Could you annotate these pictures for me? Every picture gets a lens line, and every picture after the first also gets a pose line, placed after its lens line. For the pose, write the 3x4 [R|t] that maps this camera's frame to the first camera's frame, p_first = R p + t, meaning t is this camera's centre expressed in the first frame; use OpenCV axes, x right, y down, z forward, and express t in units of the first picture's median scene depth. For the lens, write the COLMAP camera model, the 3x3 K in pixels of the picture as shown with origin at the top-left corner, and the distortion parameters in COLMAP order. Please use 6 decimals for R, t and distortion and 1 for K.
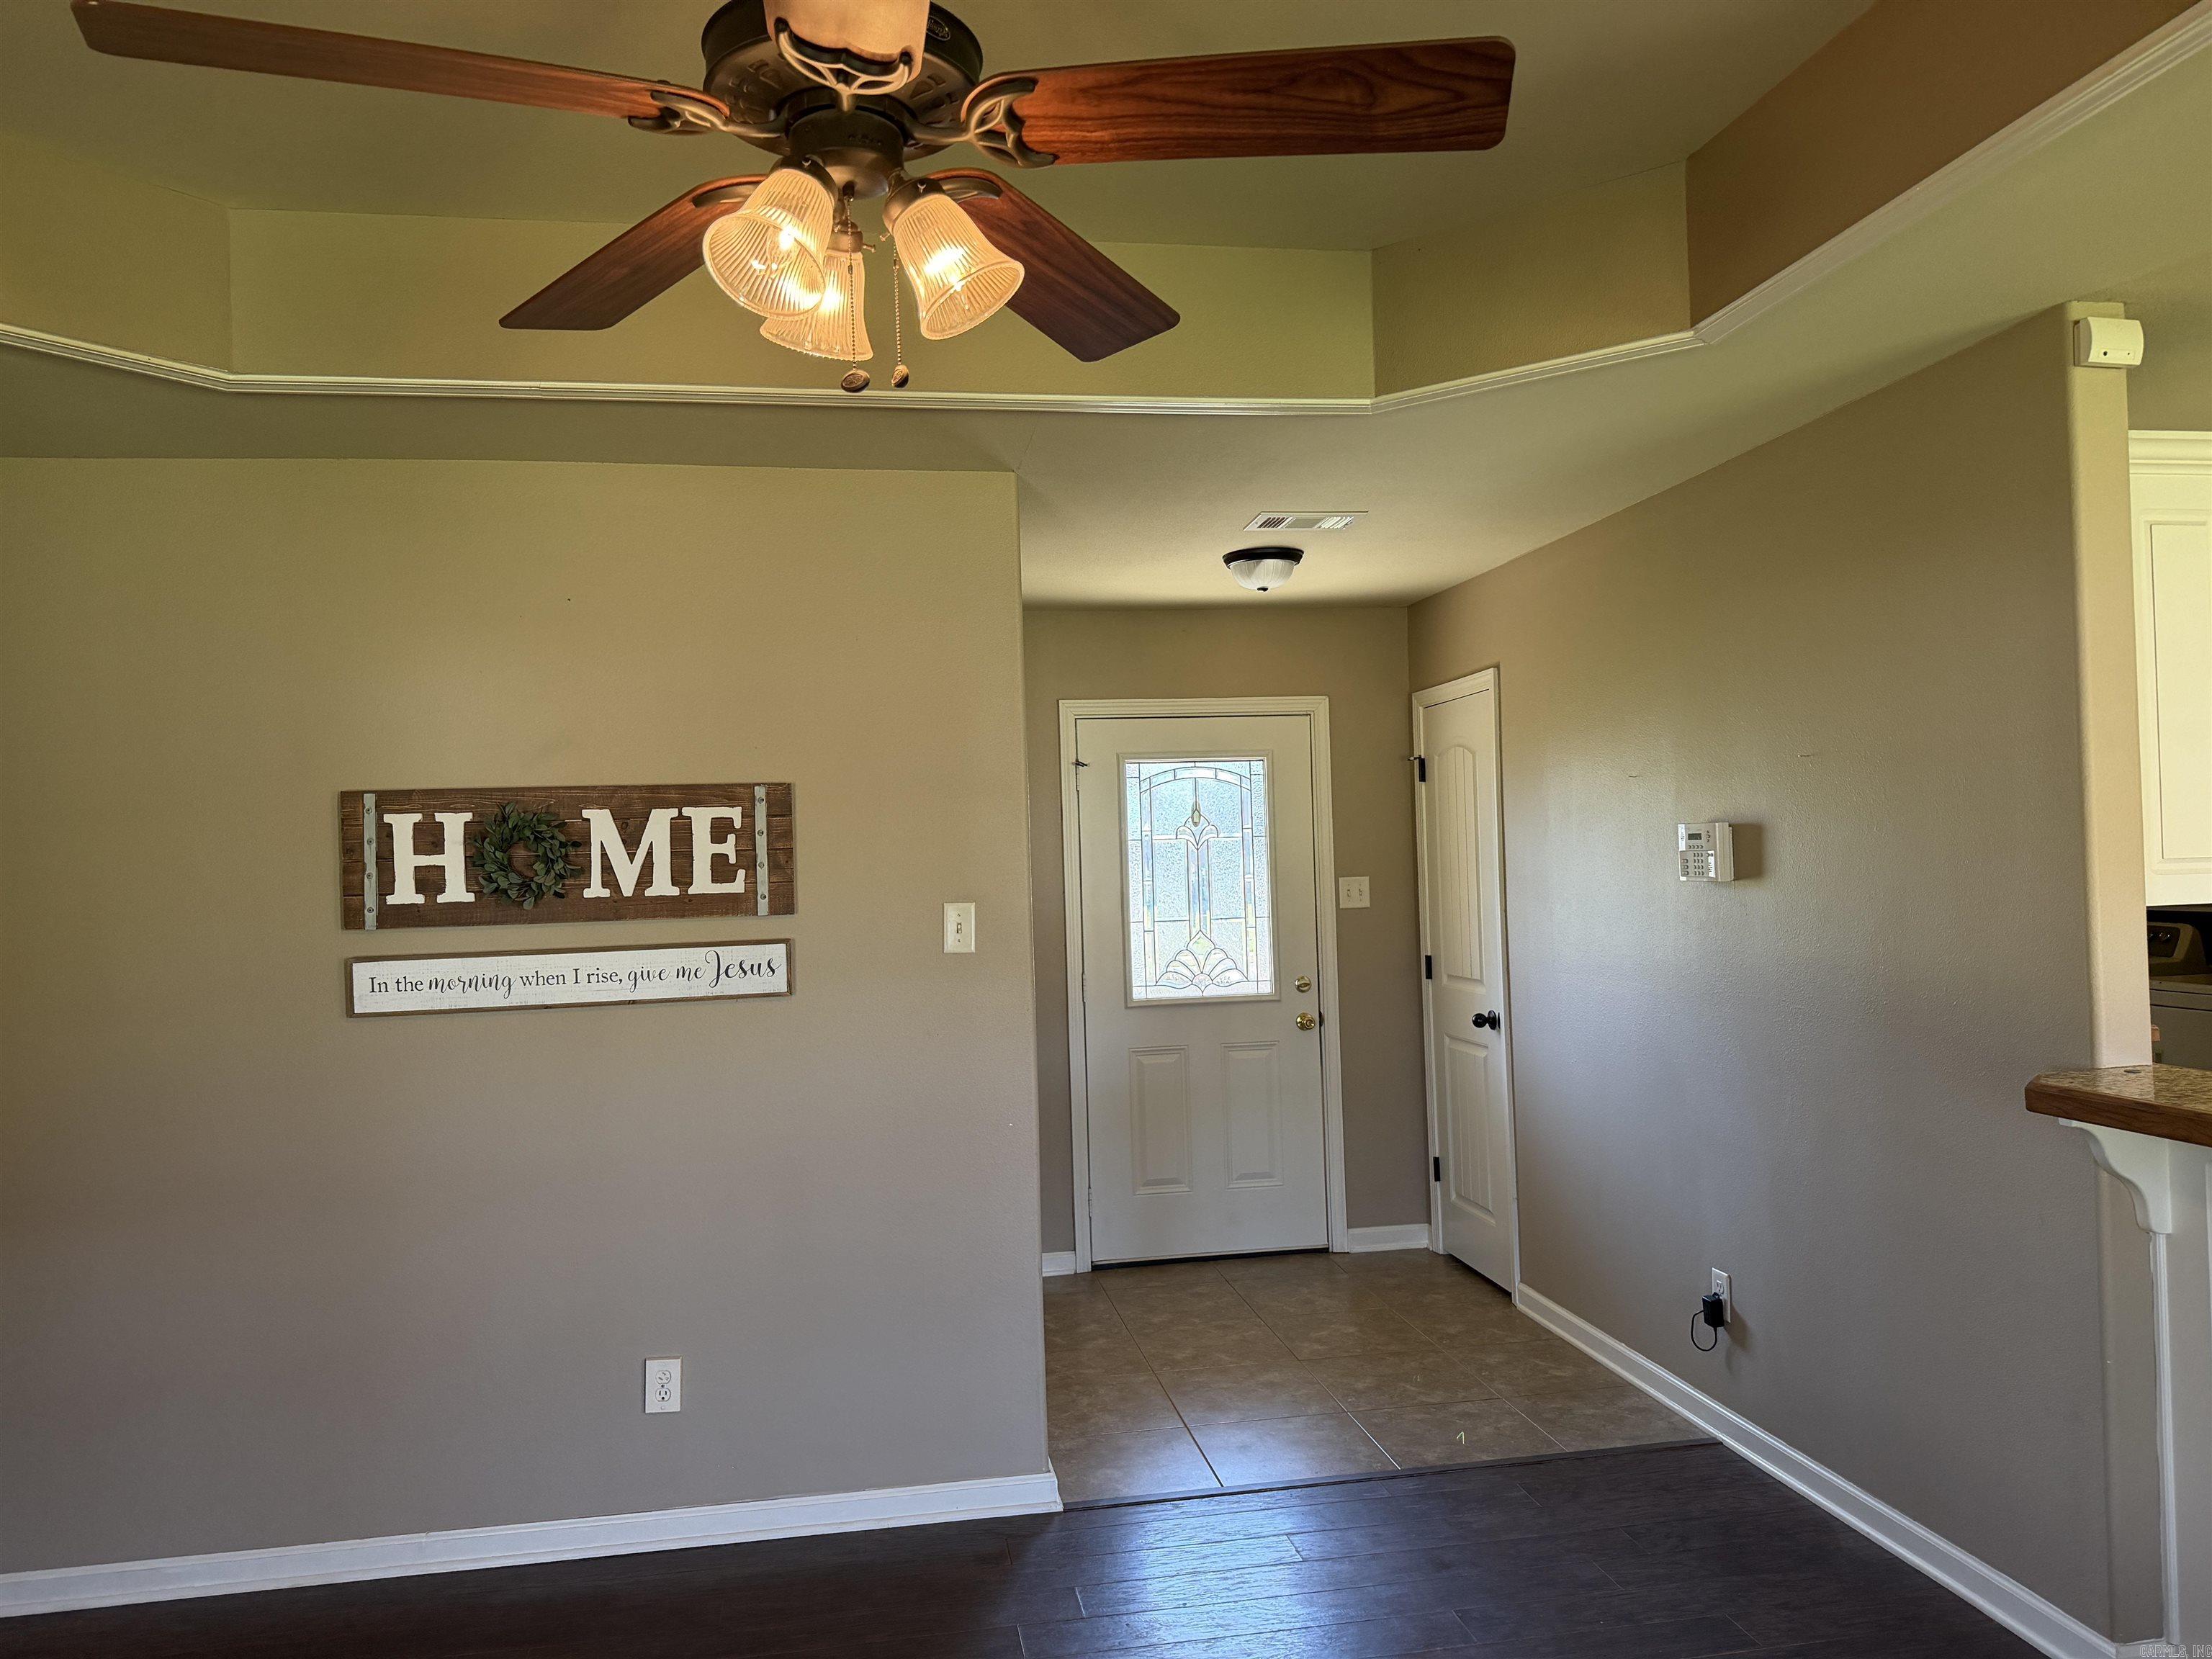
lens RADIAL K [[1546.3, 0, 1112.9], [0, 1546.3, 835.7], [0, 0, 1]] dist [0.093240, -0.118631]
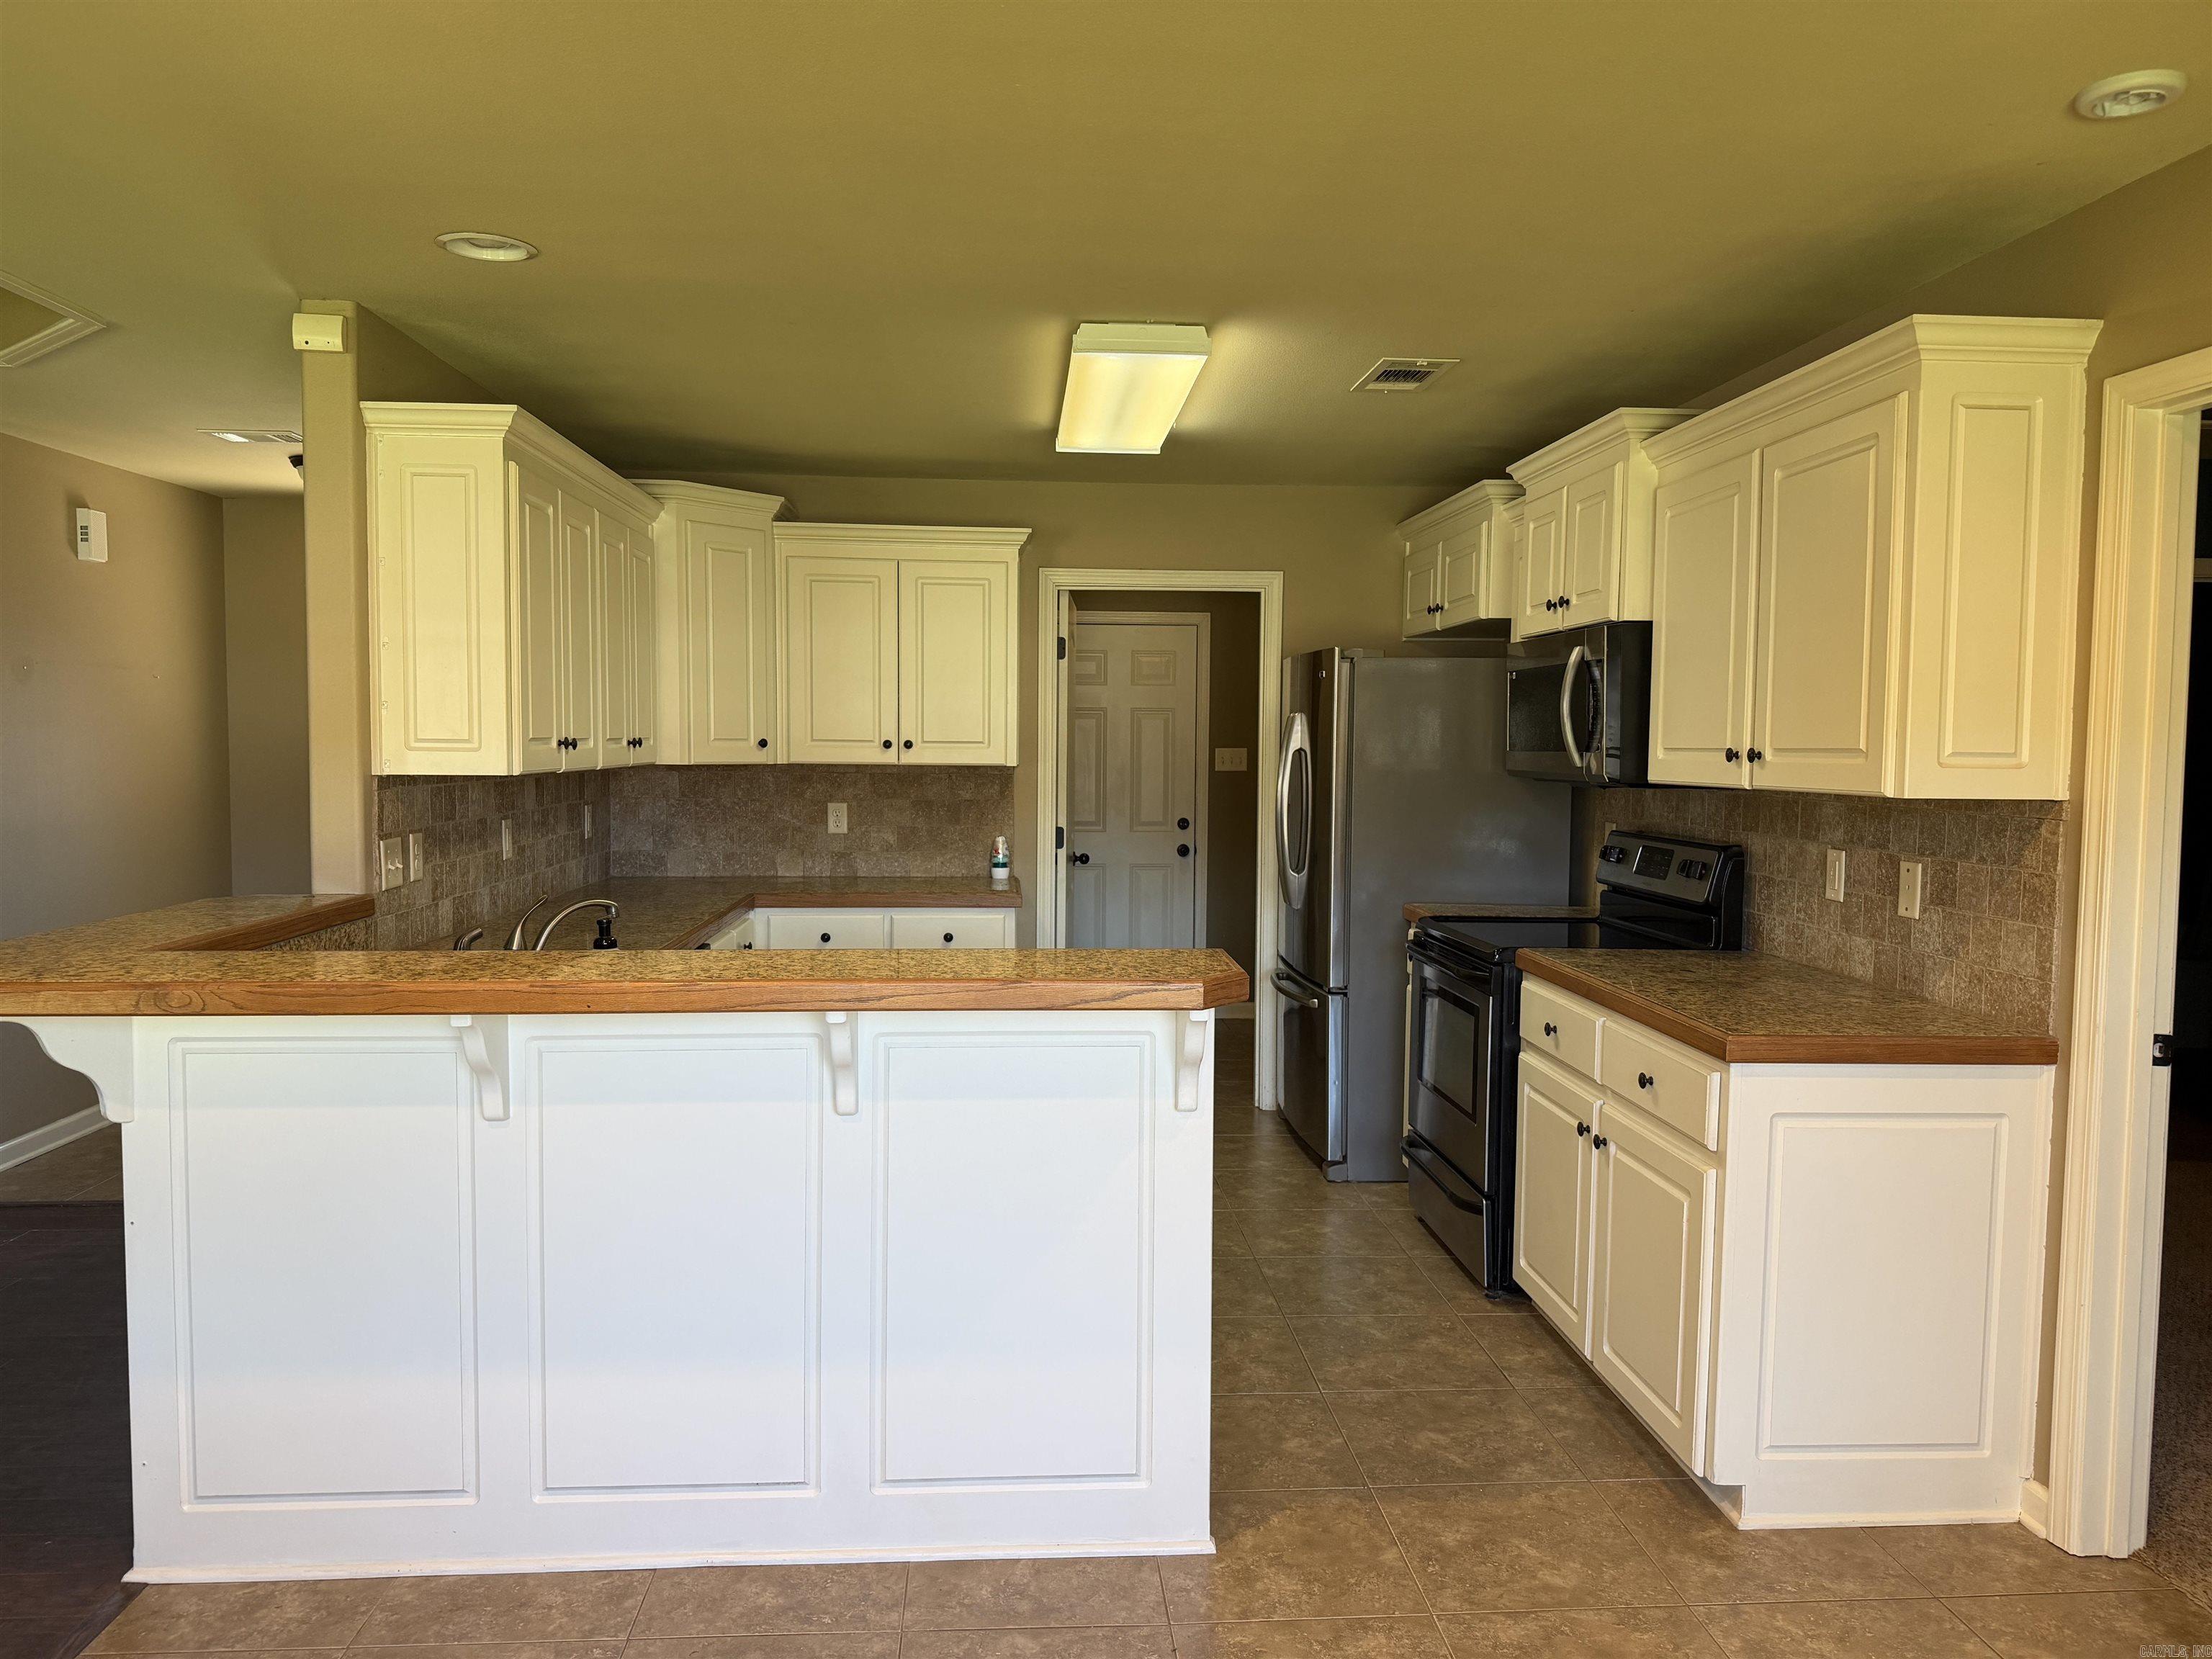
lens RADIAL K [[1546.3, 0, 1112.3], [0, 1546.3, 819.5], [0, 0, 1]] dist [0.093240, -0.118631]
pose [[0.993501, 0.046896, -0.103717, 1.115696], [-0.039369, 0.996520, 0.073467, -0.029457], [0.106801, -0.068906, 0.991890, -0.181043]]
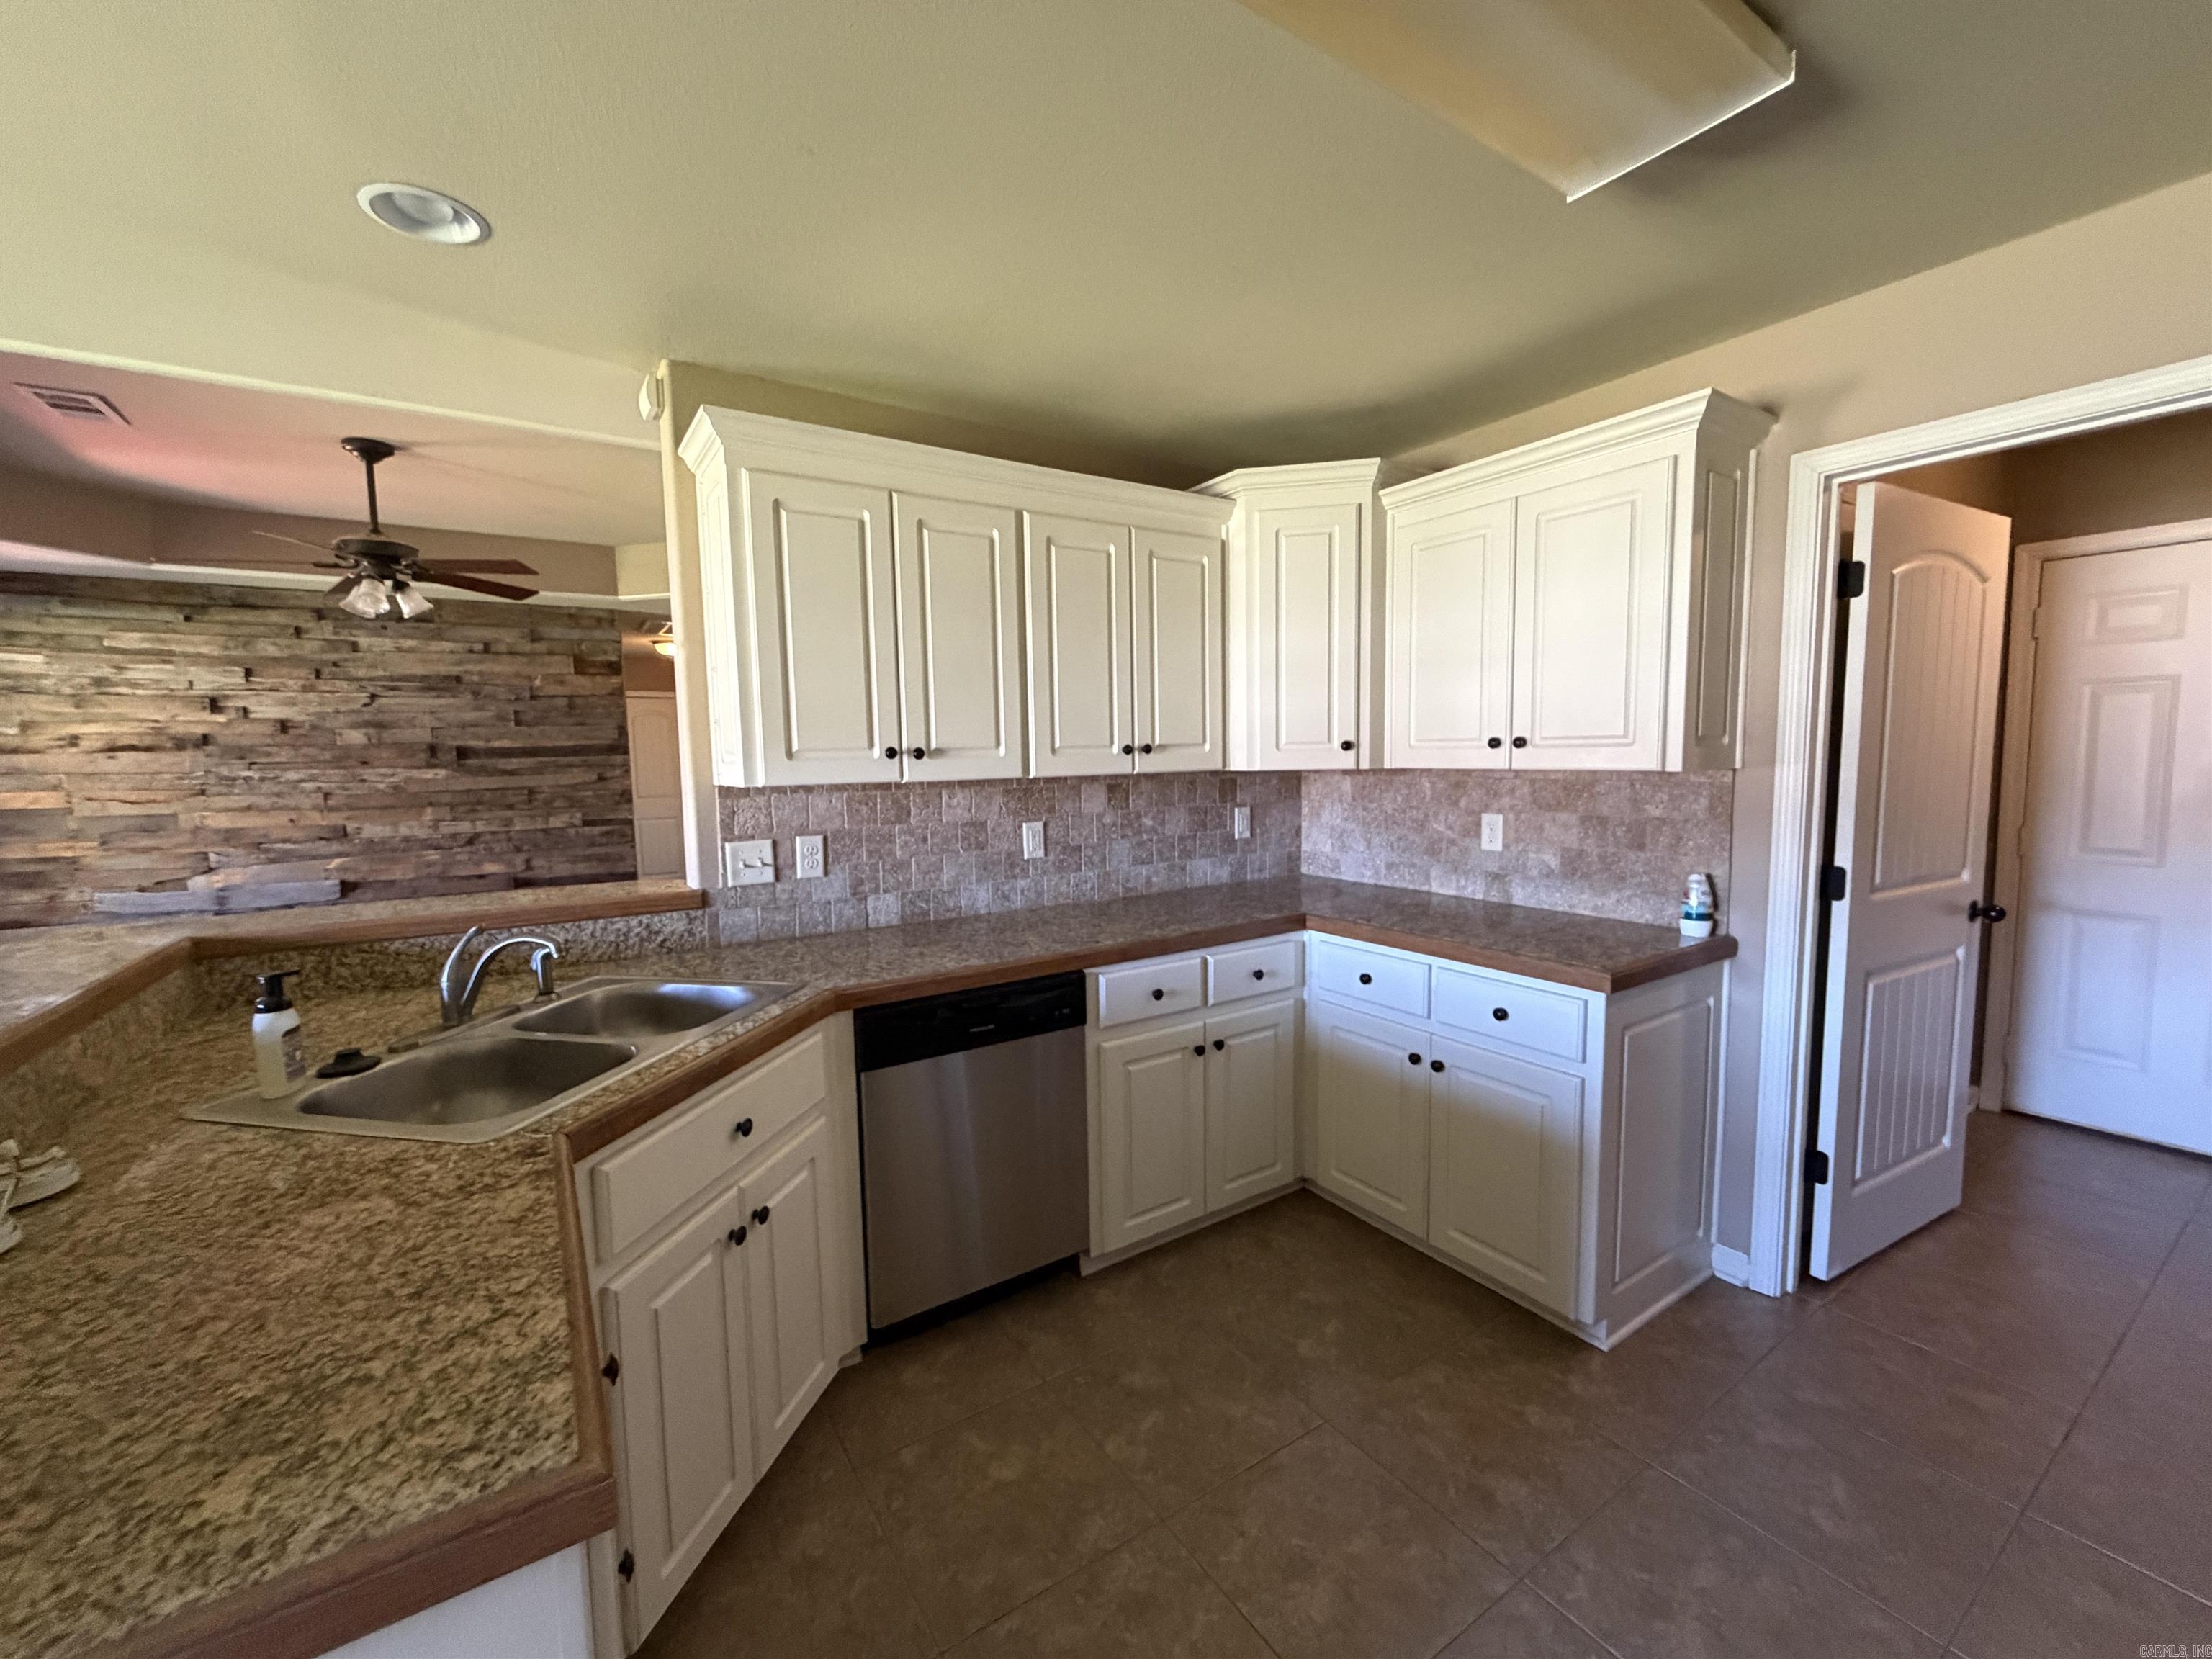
lens RADIAL K [[885.2, 0, 1094.6], [0, 885.2, 829.2], [0, 0, 1]] dist [0.008417, -0.002767]
pose [[0.389409, 0.107013, -0.914827, 1.246329], [0.020927, 0.991943, 0.124941, -0.007471], [0.920827, -0.067798, 0.384032, 0.808775]]
